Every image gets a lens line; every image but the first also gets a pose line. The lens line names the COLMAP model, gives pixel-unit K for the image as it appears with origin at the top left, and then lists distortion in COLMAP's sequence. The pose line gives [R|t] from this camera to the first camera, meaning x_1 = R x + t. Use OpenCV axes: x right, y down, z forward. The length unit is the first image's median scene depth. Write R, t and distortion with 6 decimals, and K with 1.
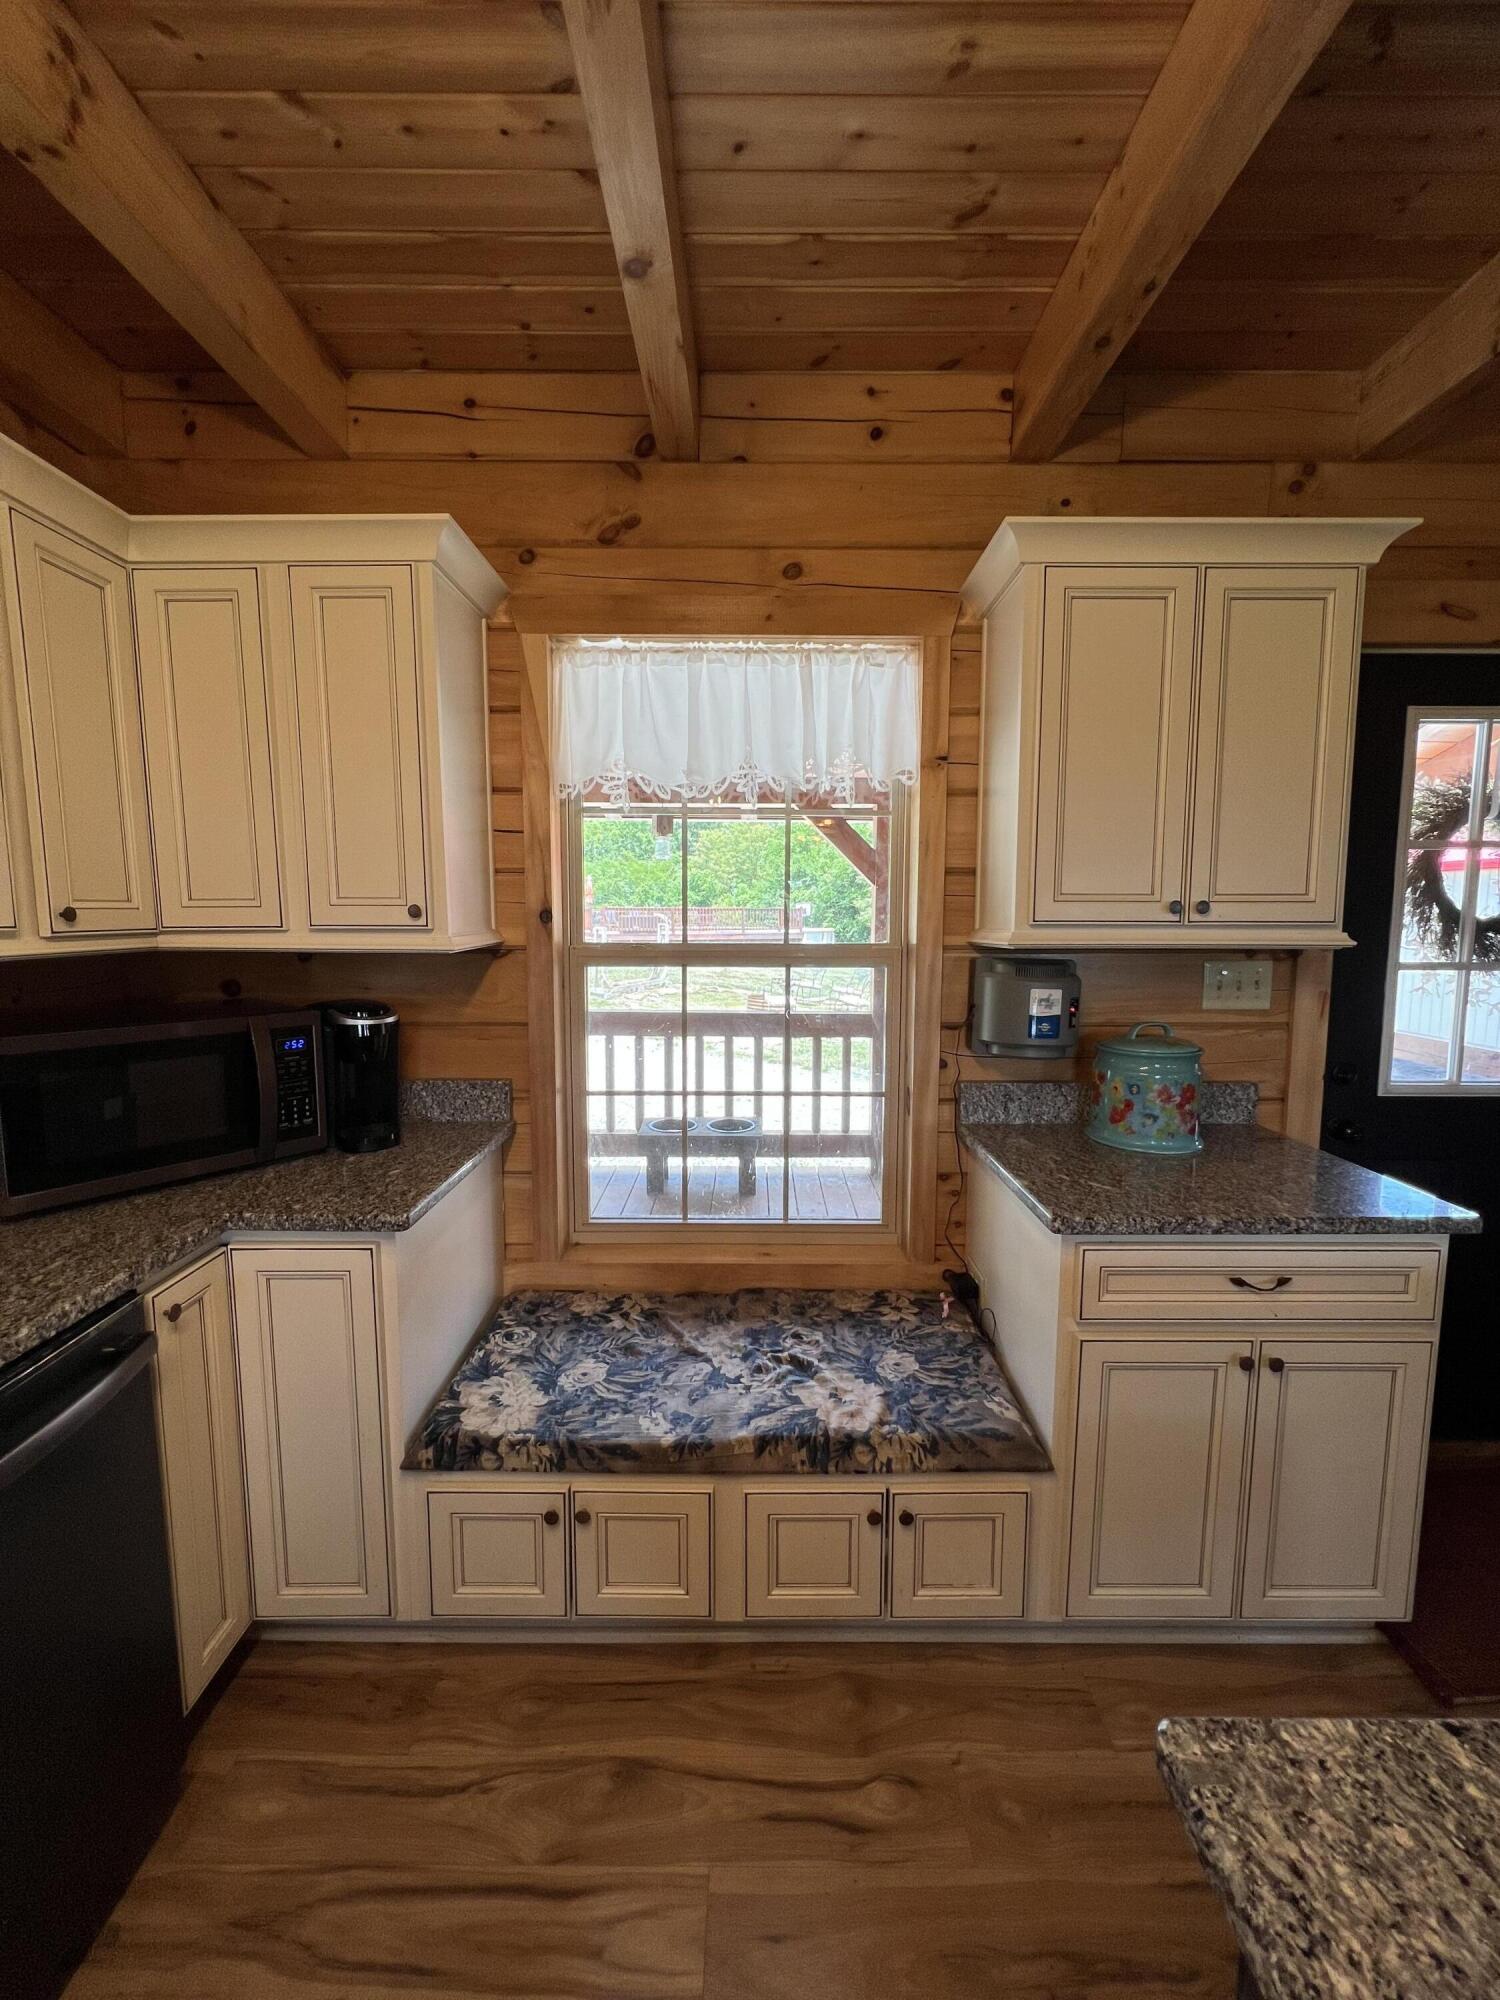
lens RADIAL K [[805.0, 0, 754.0], [0, 805.0, 995.0], [0, 0, 1]] dist [-0.001261, 0.000308]
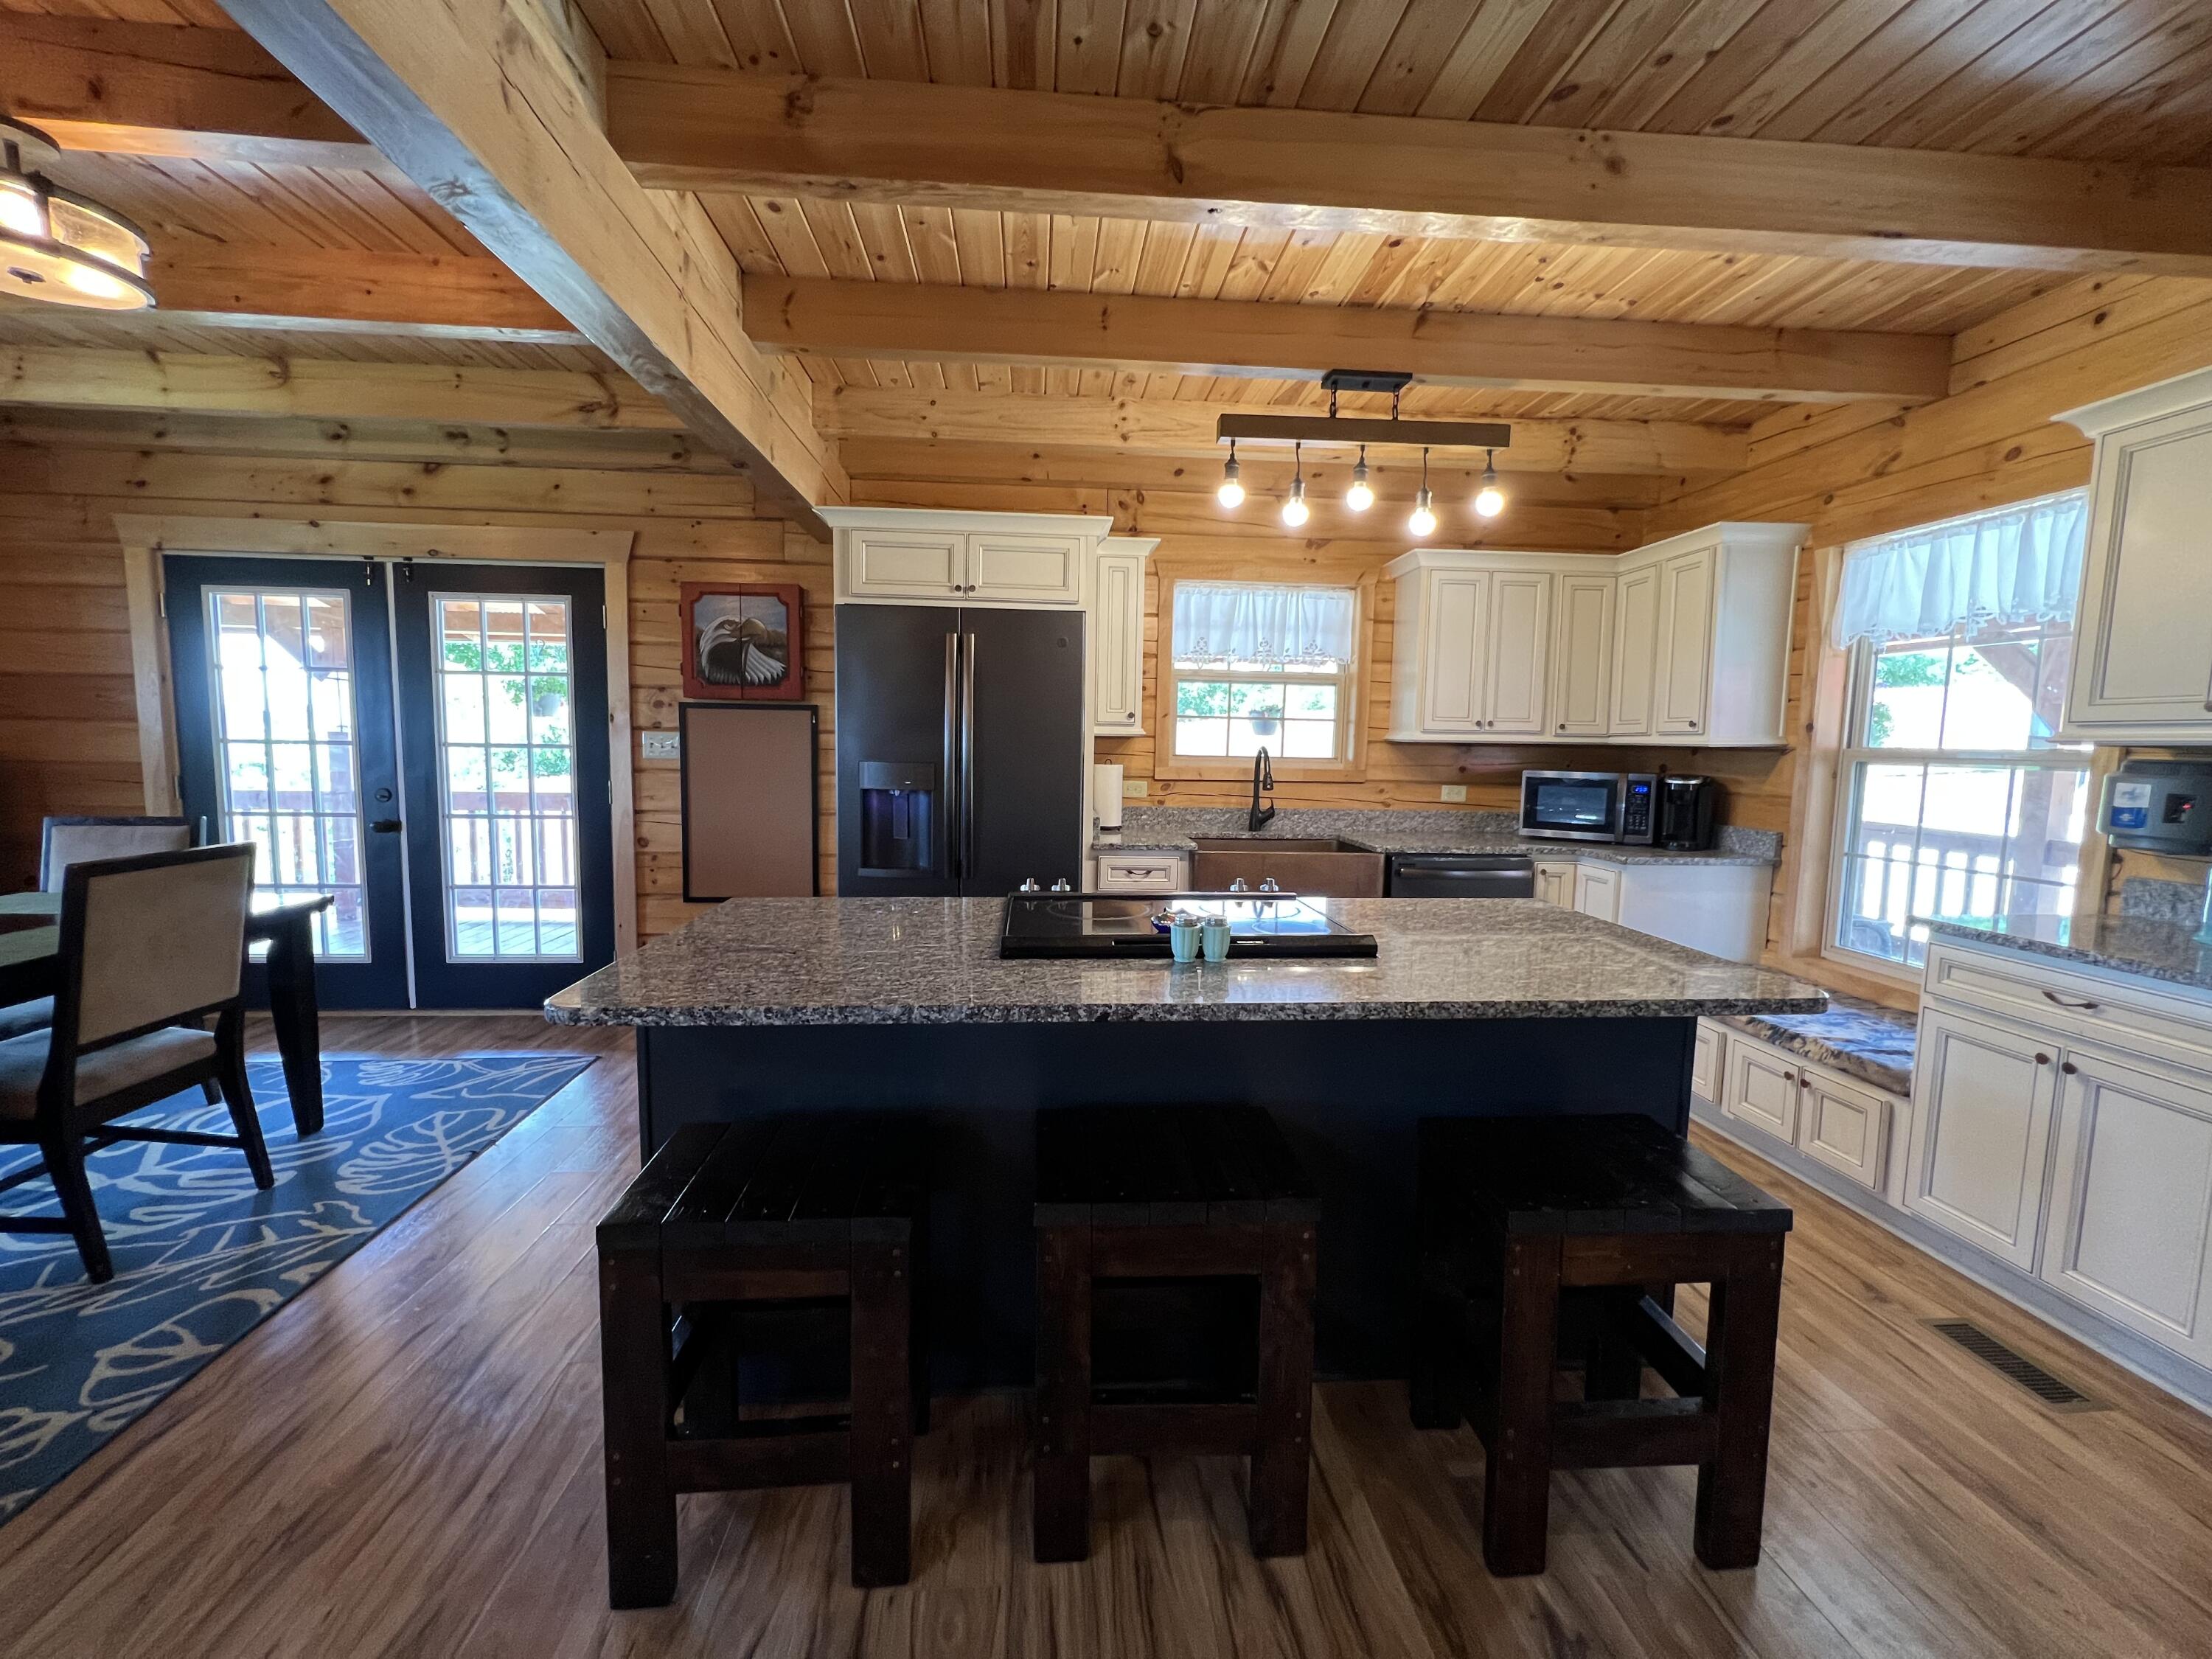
lens RADIAL K [[890.3, 0, 1099.9], [0, 890.3, 824.6], [0, 0, 1]] dist [-0.001261, 0.000308]
pose [[0.073961, 0.092159, -0.992994, 1.510310], [-0.118614, 0.989466, 0.082997, 0.118325], [0.990182, 0.111644, 0.084113, -0.527419]]
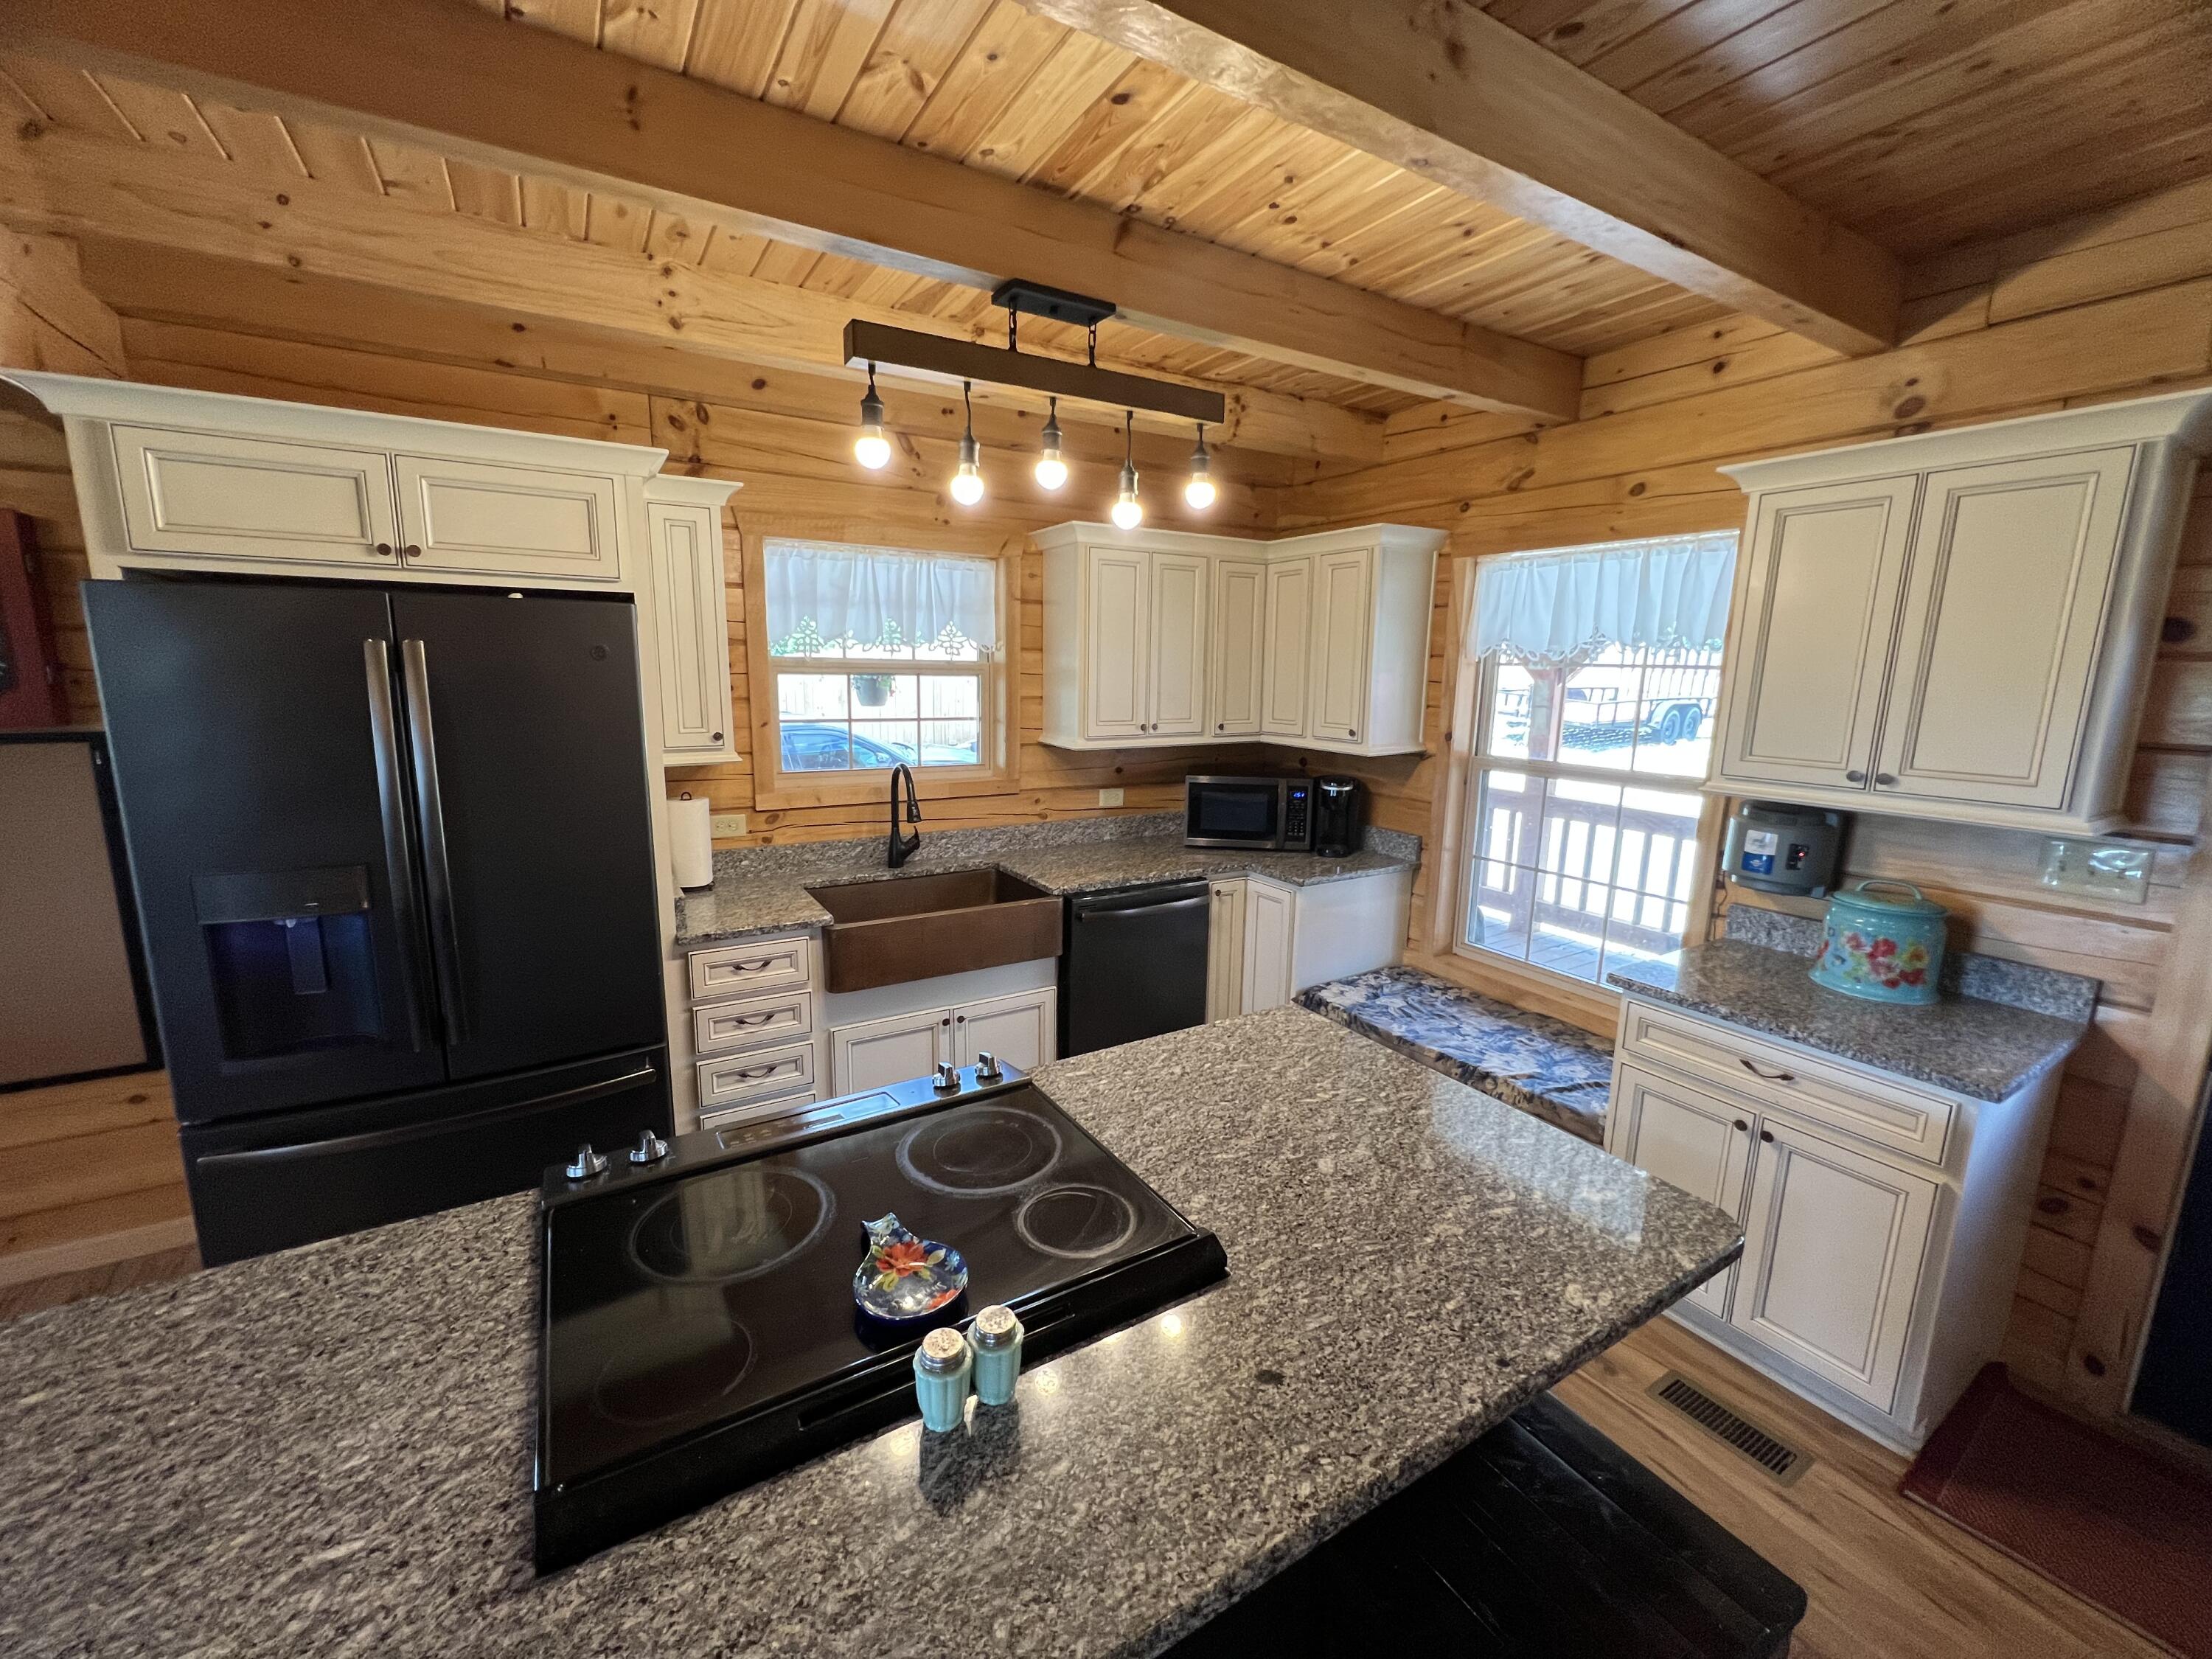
lens RADIAL K [[890.3, 0, 1102.2], [0, 890.3, 824.8], [0, 0, 1]] dist [-0.001261, 0.000308]
pose [[0.516603, 0.158366, -0.841452, 0.980814], [-0.101105, 0.987154, 0.123715, -0.083300], [0.850235, 0.021163, 0.525978, -0.539245]]
